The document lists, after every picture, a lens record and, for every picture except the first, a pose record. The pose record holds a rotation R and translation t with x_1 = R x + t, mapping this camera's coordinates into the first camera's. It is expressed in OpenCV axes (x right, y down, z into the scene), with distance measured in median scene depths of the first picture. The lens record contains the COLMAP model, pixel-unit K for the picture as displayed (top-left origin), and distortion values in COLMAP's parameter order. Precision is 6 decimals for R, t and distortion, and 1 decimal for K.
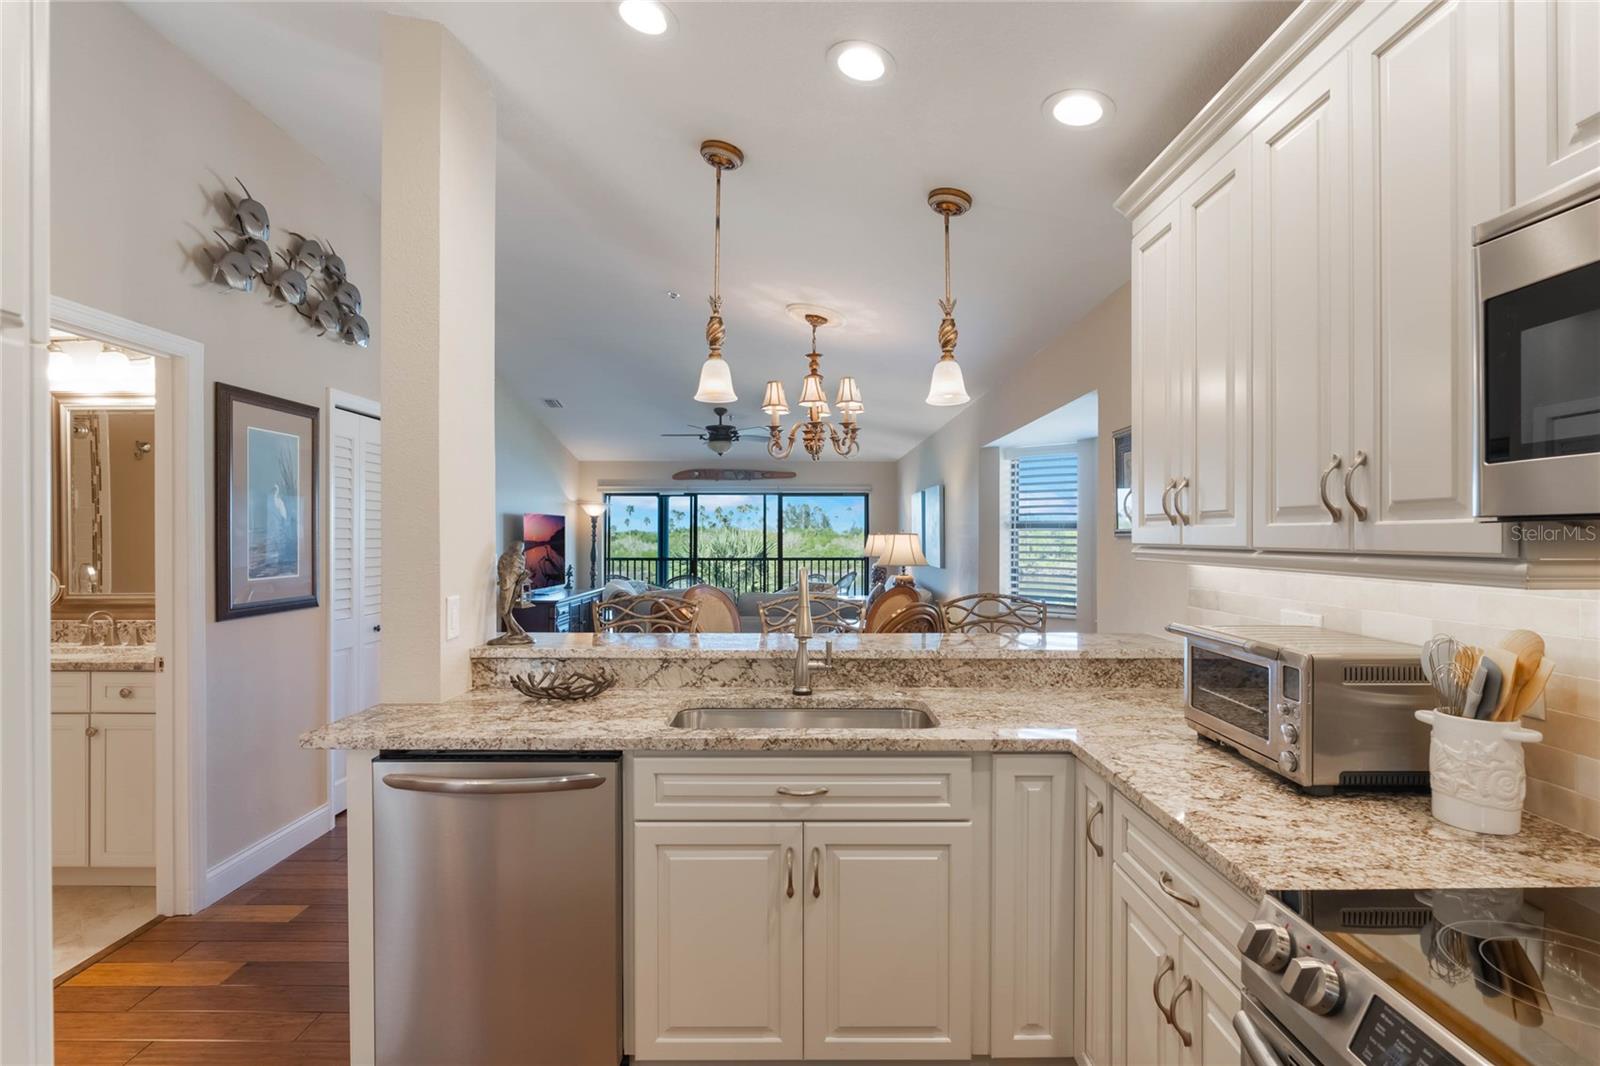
lens RADIAL K [[777.4, 0, 806.9], [0, 777.4, 533.1], [0, 0, 1]] dist [-0.010178, 0.000359]
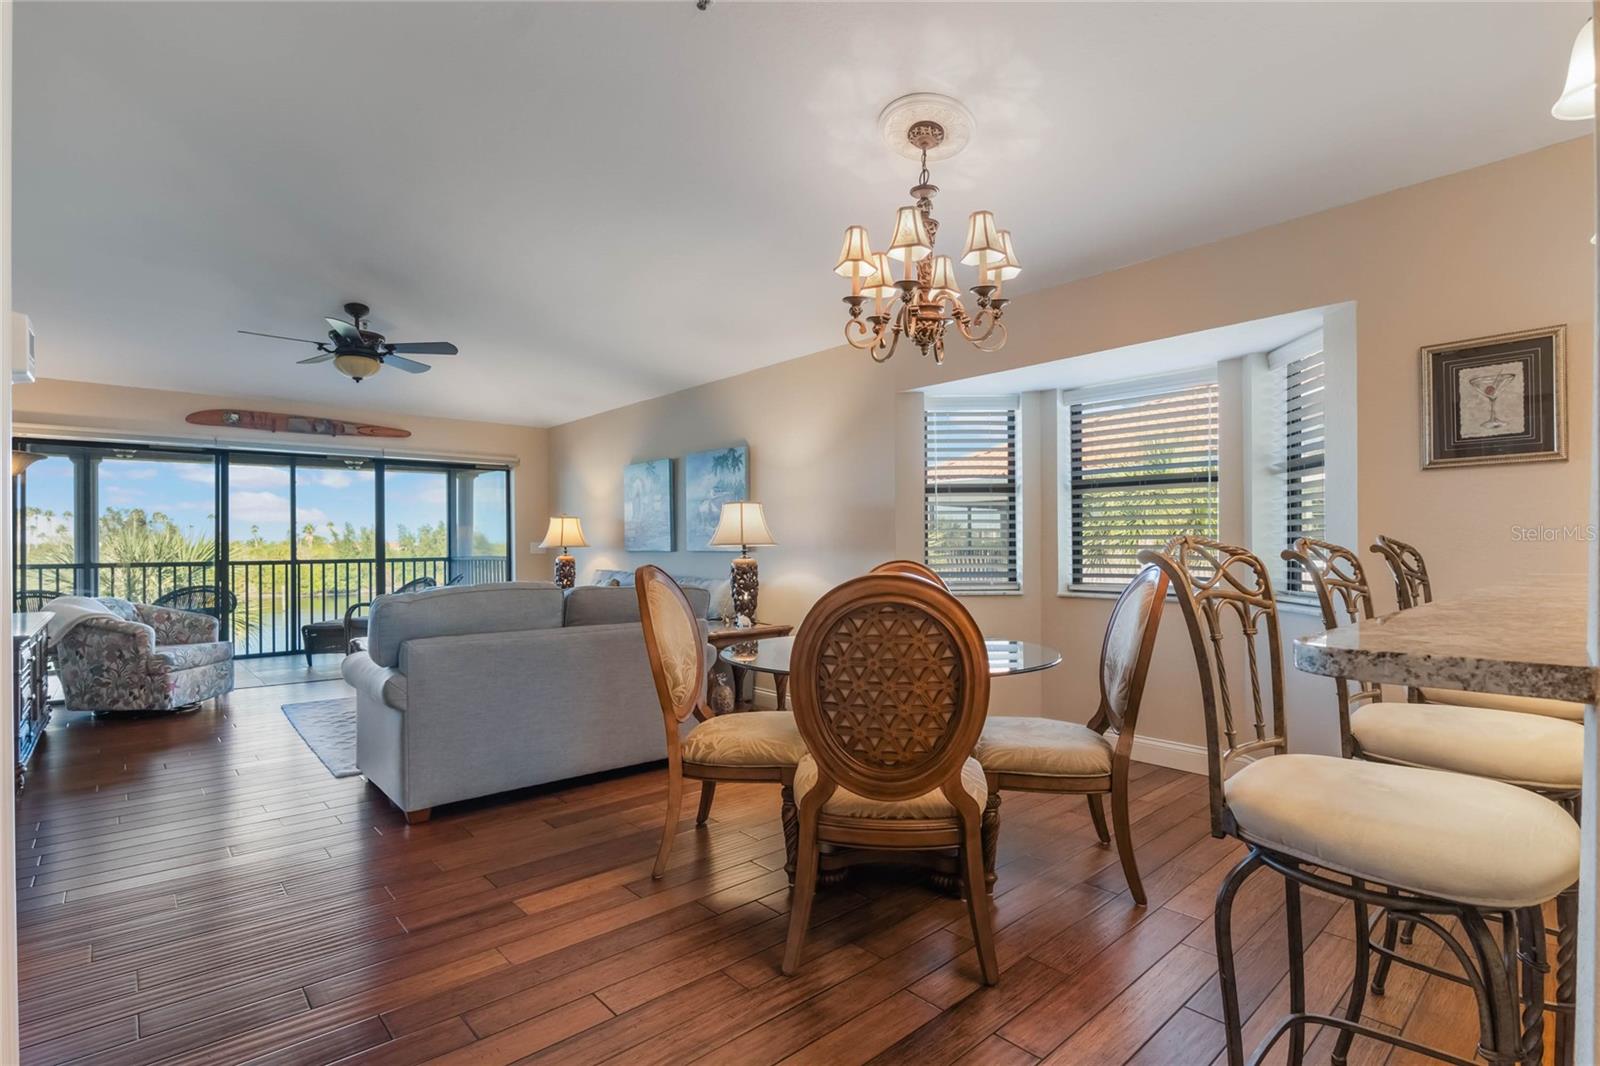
lens RADIAL K [[765.9, 0, 807.1], [0, 765.9, 543.3], [0, 0, 1]] dist [-0.007481, 0.000453]
pose [[0.746490, -0.003427, 0.665388, -0.721703], [0.006008, 0.999981, -0.001589, 0.090917], [-0.665370, 0.005184, 0.746496, 0.906877]]
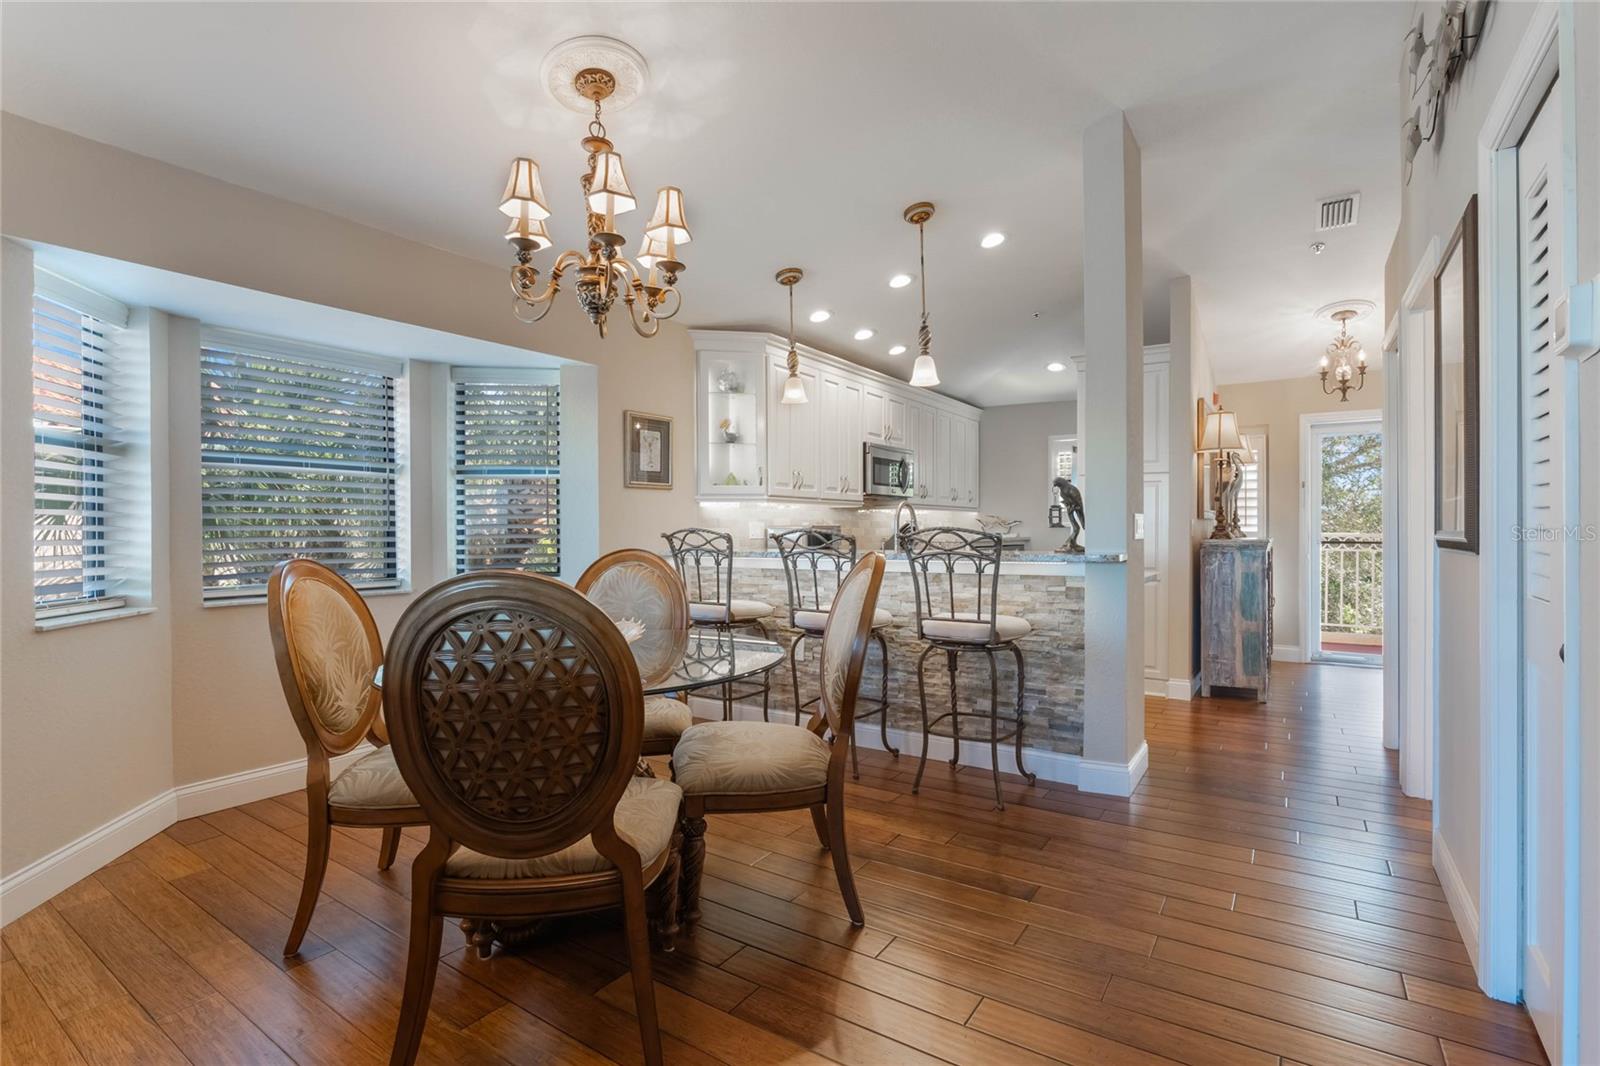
lens RADIAL K [[747.7, 0, 804.6], [0, 747.7, 532.5], [0, 0, 1]] dist [-0.022553, 0.008424]
pose [[-0.827048, 0.001204, 0.562130, -0.644701], [0.004814, 0.999976, 0.004941, 0.083961], [-0.562111, 0.006792, -0.827034, 2.062569]]
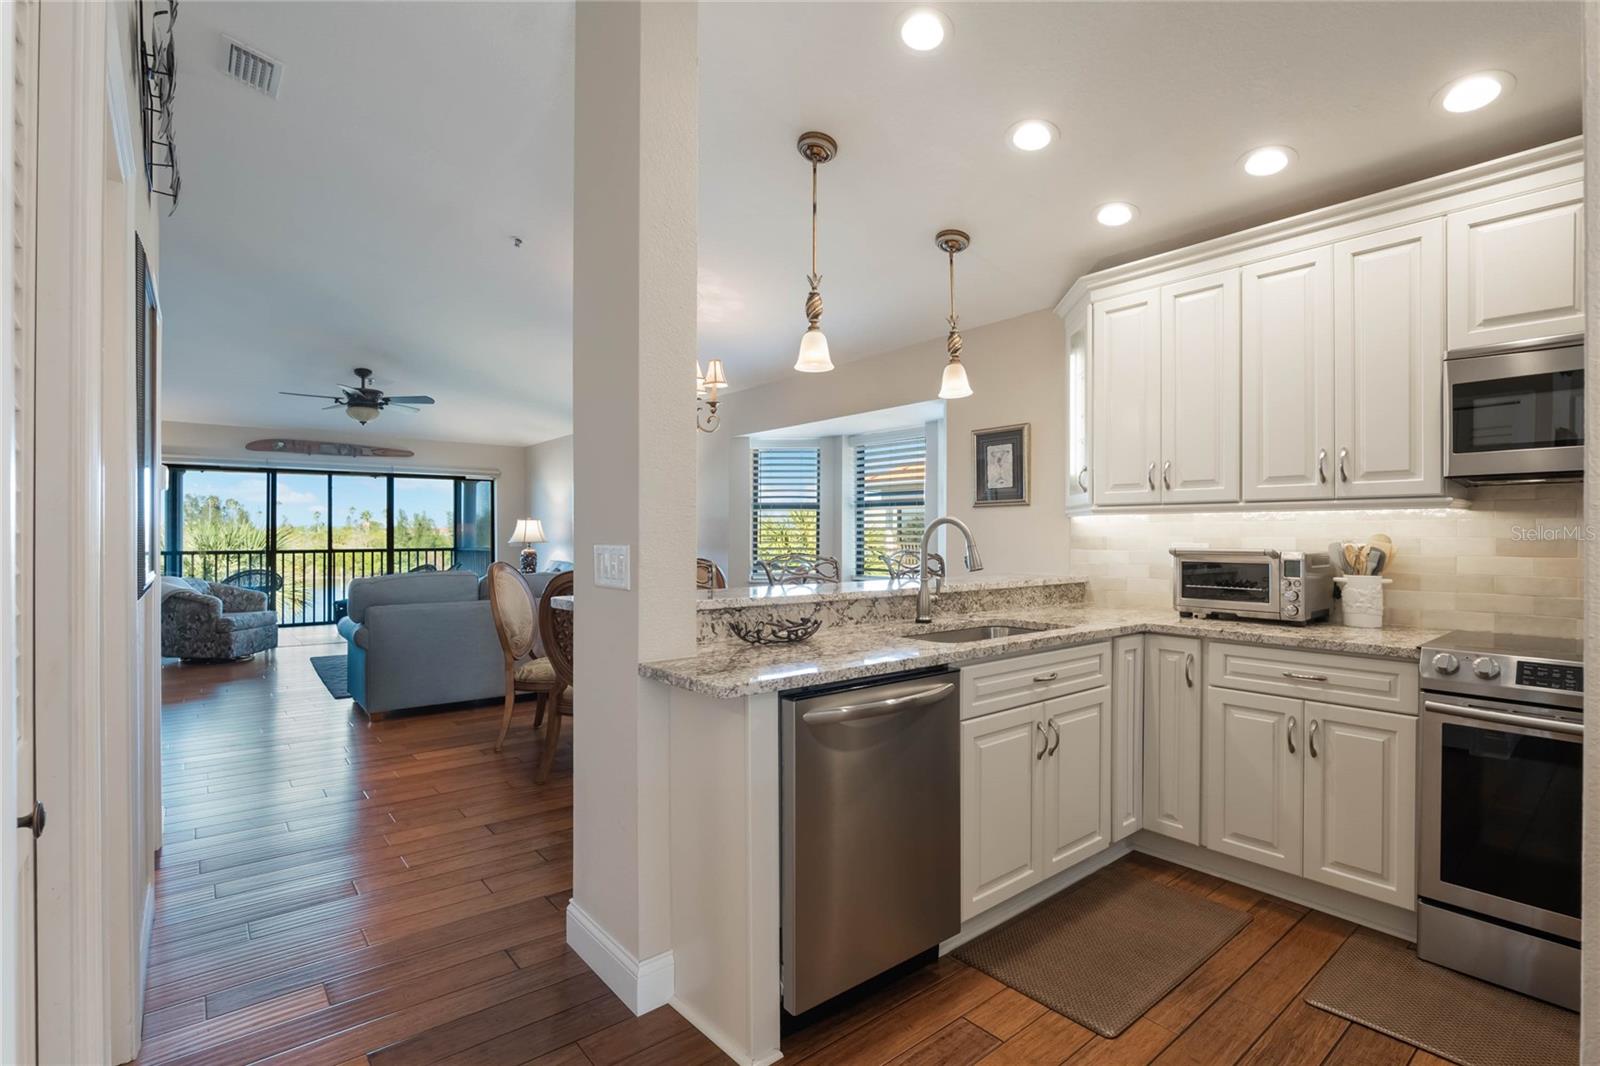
lens RADIAL K [[747.7, 0, 804.6], [0, 747.7, 532.5], [0, 0, 1]] dist [-0.022553, 0.008424]
pose [[0.776471, 0.002296, 0.630149, -0.721699], [-0.002171, 0.999997, -0.000969, 0.055245], [-0.630150, -0.000616, 0.776473, 0.172782]]
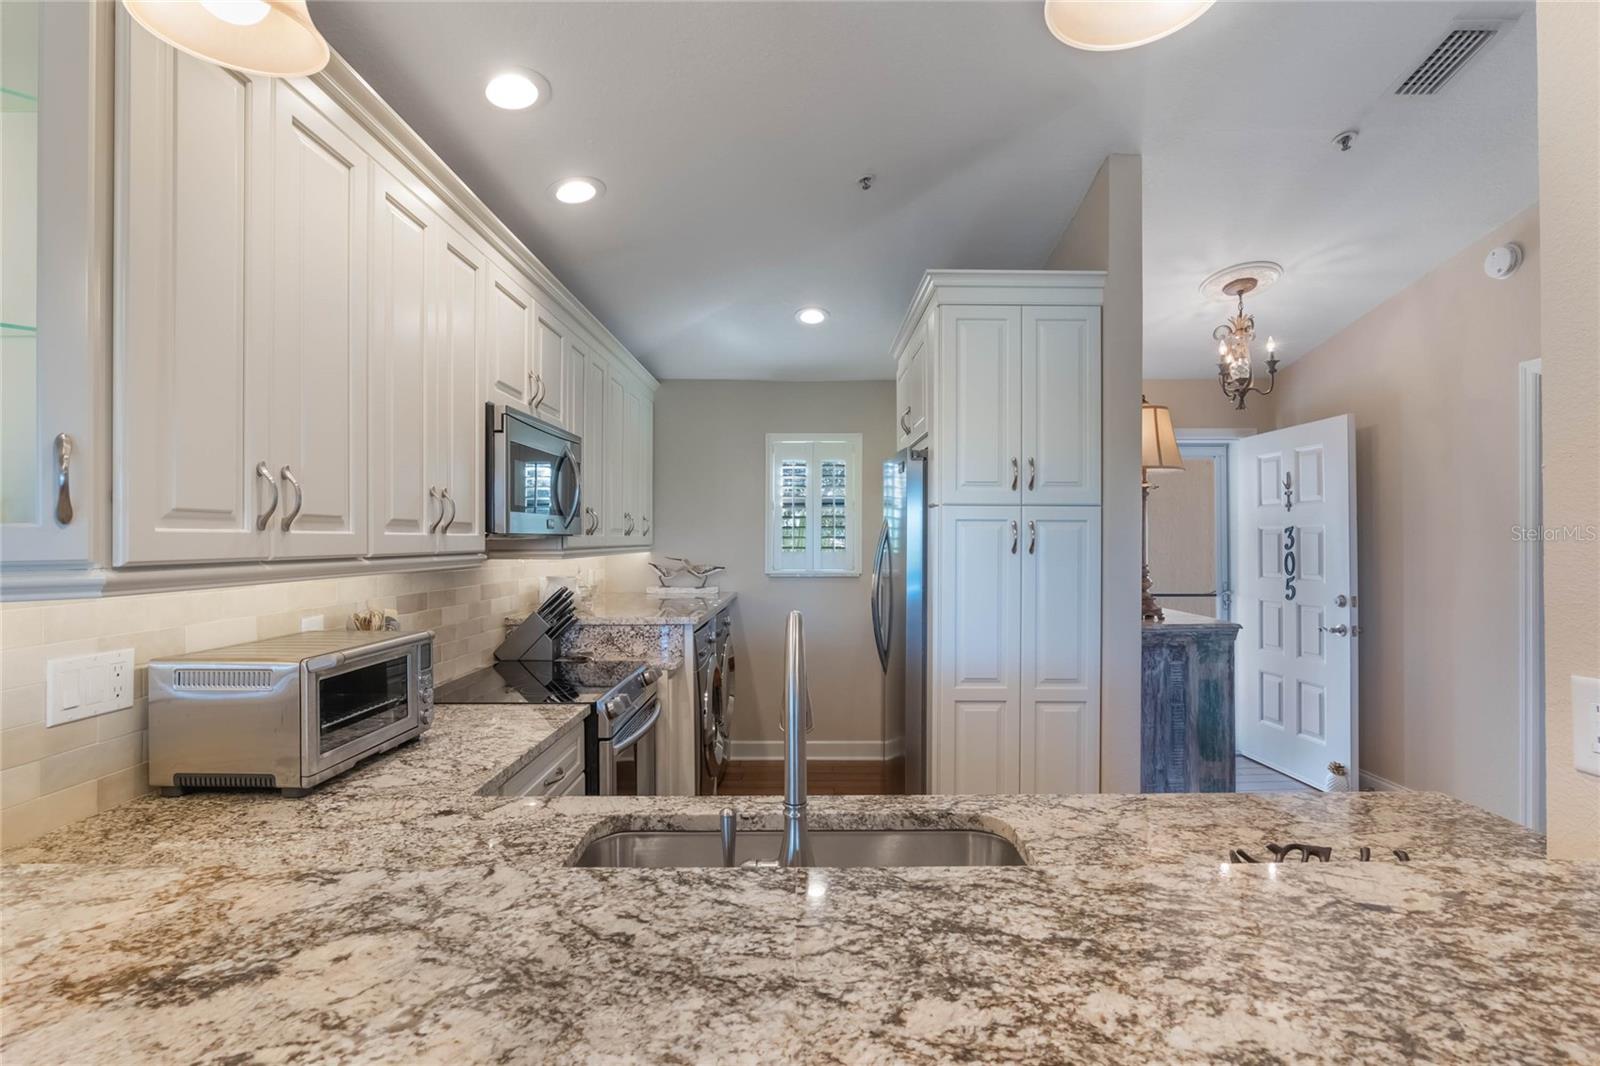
lens RADIAL K [[747.7, 0, 804.6], [0, 747.7, 532.5], [0, 0, 1]] dist [-0.022553, 0.008424]
pose [[-0.999958, 0.000947, 0.009078, -0.010554], [0.000899, 0.999985, -0.005353, -0.002937], [-0.009083, -0.005345, -0.999944, 1.125807]]
